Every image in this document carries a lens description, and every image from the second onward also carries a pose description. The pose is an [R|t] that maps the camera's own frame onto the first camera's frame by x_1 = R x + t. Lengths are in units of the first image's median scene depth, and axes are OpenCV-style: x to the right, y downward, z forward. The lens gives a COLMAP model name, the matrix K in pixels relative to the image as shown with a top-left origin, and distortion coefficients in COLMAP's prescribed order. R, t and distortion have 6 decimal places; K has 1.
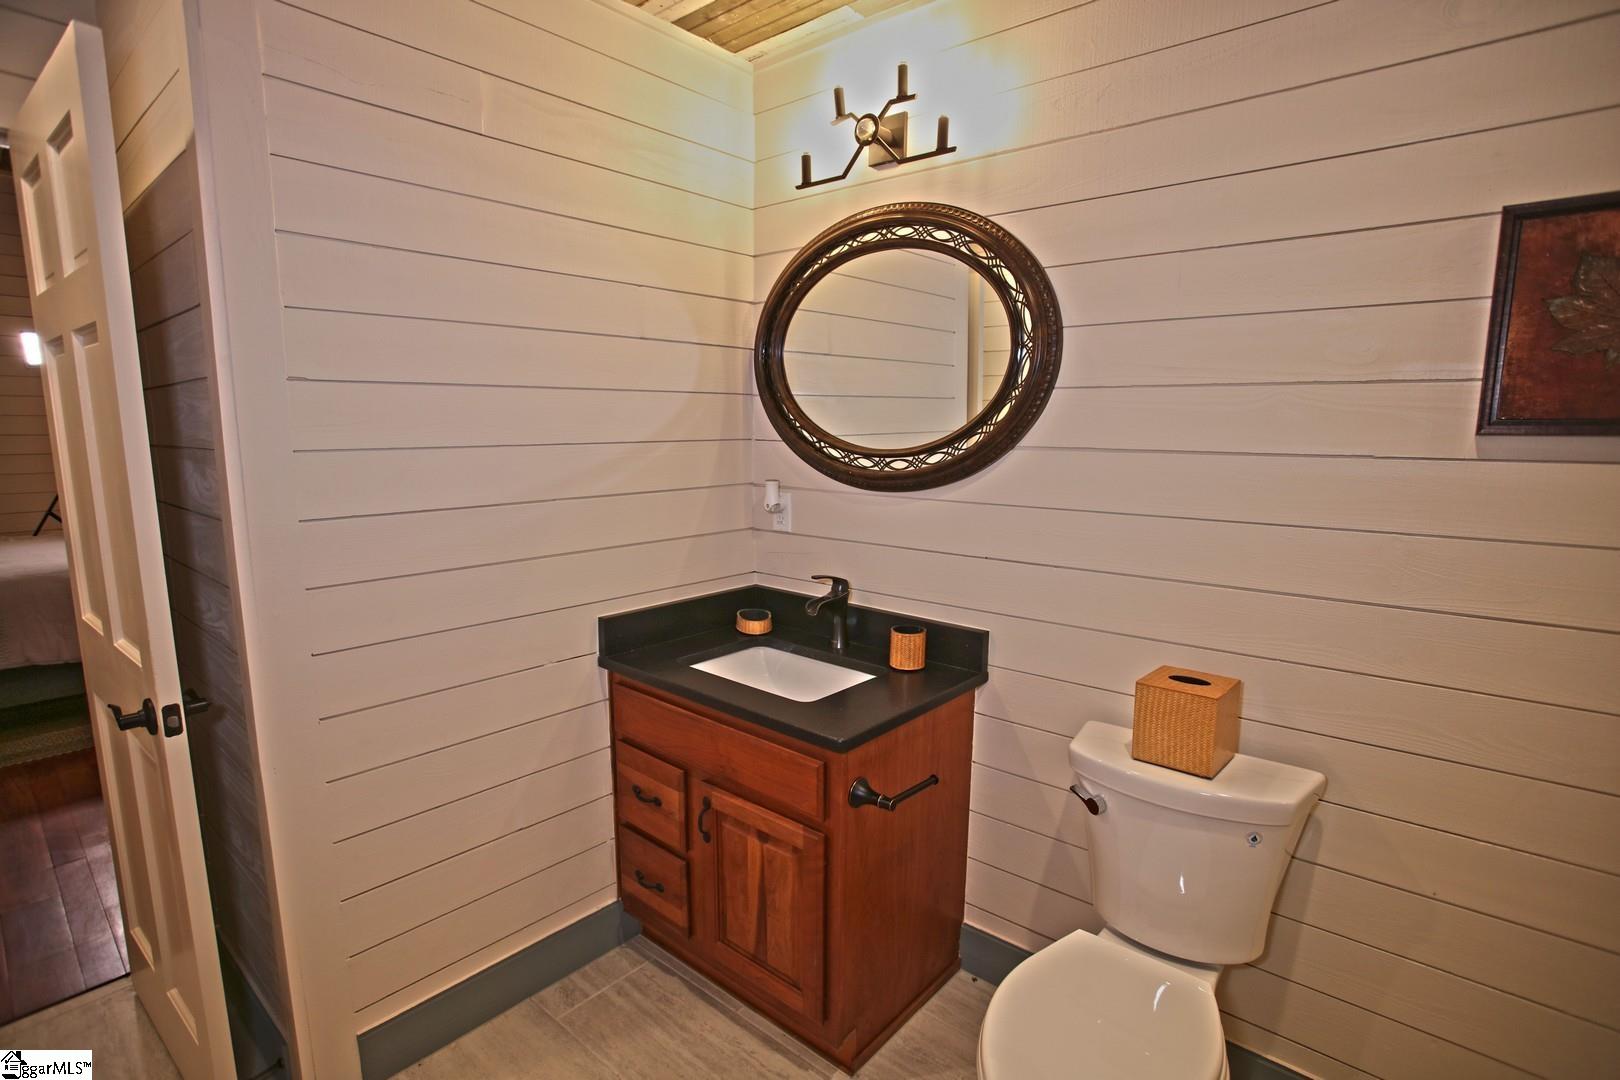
lens RADIAL K [[788.1, 0, 808.9], [0, 788.1, 535.0], [0, 0, 1]] dist [-0.038660, 0.006523]
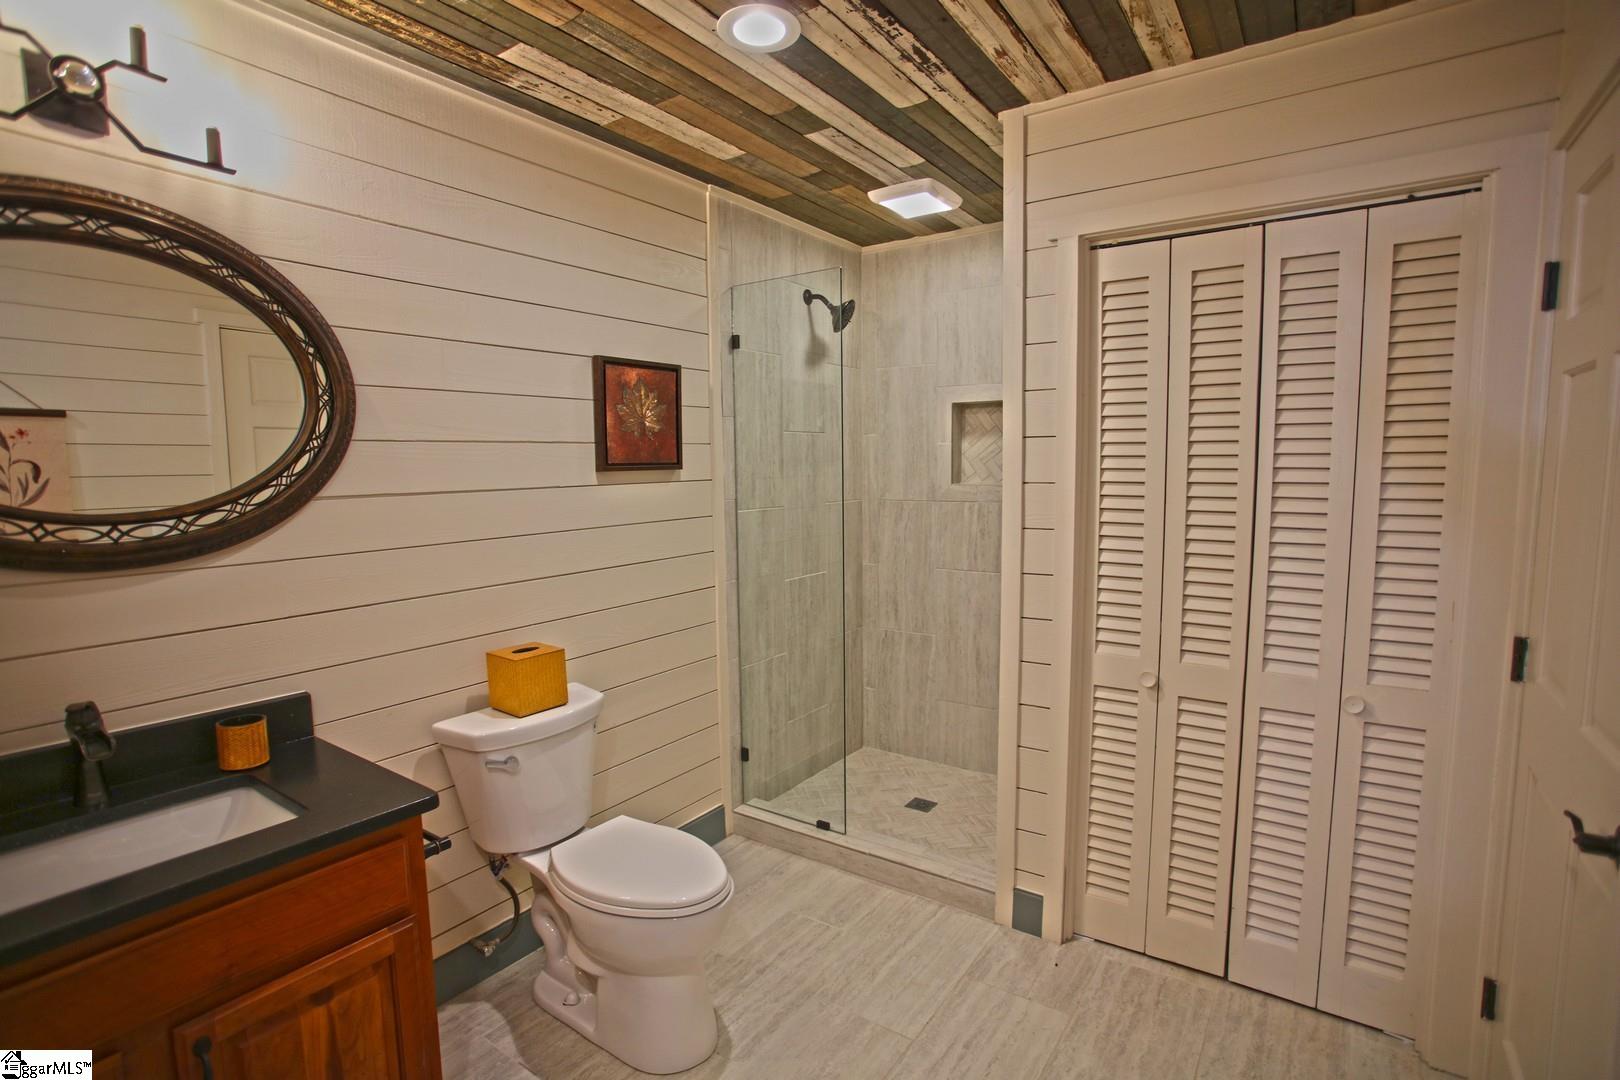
lens RADIAL K [[788.1, 0, 809.2], [0, 788.1, 546.7], [0, 0, 1]] dist [-0.038660, 0.006523]
pose [[-0.097771, -0.106069, 0.989540, -0.779375], [0.150773, 0.981249, 0.120077, -0.075647], [-0.983722, 0.160936, -0.079945, 0.475706]]
